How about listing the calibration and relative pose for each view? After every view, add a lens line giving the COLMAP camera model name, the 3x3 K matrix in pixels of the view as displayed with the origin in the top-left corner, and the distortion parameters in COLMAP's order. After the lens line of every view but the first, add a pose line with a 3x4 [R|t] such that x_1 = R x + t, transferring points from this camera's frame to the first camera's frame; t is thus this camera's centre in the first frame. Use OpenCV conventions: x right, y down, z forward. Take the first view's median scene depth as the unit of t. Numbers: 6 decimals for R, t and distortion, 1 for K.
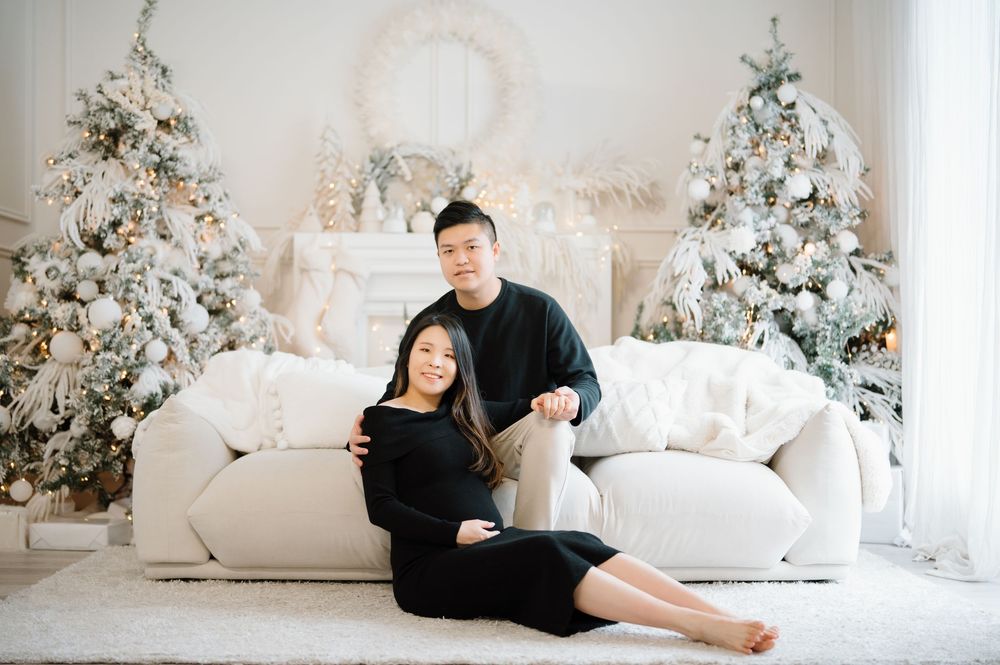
lens RADIAL K [[1443.1, 0, 491.9], [0, 1443.1, 334.8], [0, 0, 1]] dist [0.028264, 0.000000]
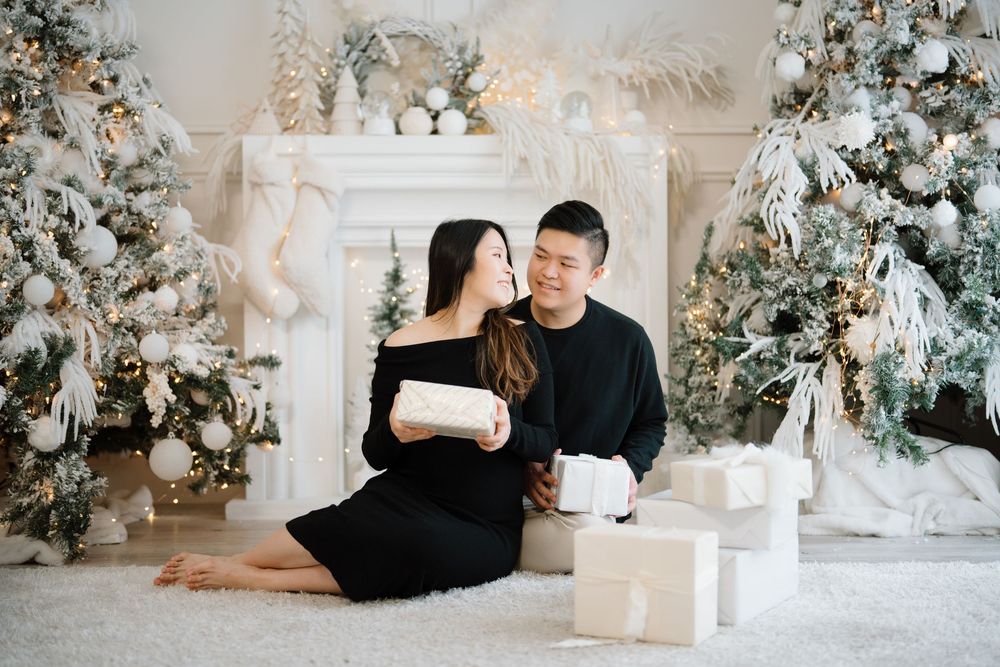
lens RADIAL K [[1443.1, 0, 505.2], [0, 1443.1, 334.4], [0, 0, 1]] dist [0.028264, 0.000000]
pose [[0.999919, -0.010046, 0.007765, -0.008457], [0.009854, 0.999652, 0.024477, 0.015937], [-0.008008, -0.024399, 0.999670, 0.262503]]
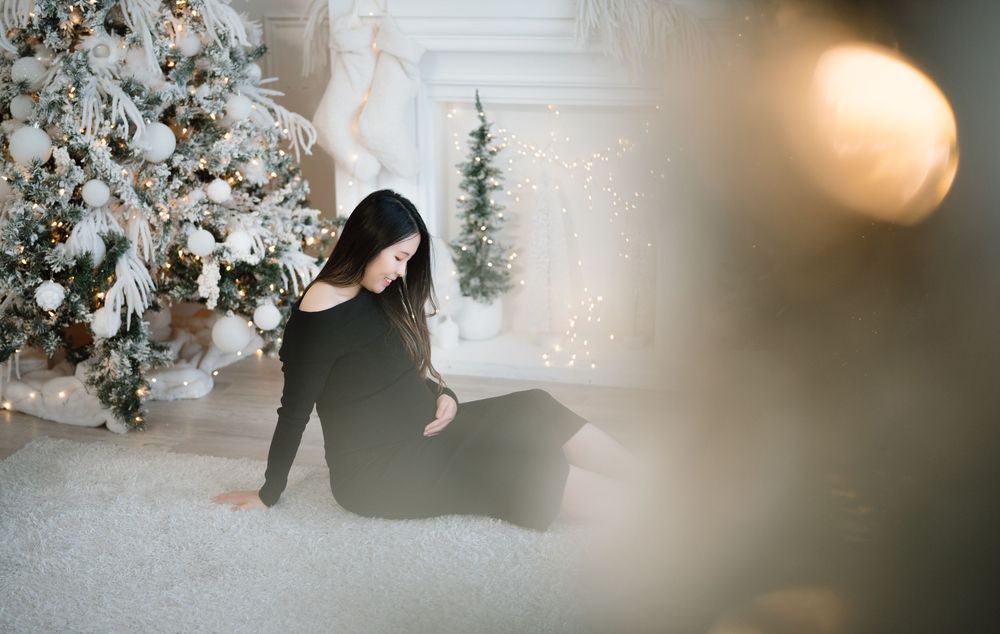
lens RADIAL K [[1474.2, 0, 491.0], [0, 1474.2, 322.1], [0, 0, 1]] dist [0.031351, 0.000000]
pose [[0.949999, 0.073187, -0.303554, 0.201915], [0.018958, 0.956832, 0.290021, -0.137543], [0.311676, -0.281275, 0.907603, 0.287632]]
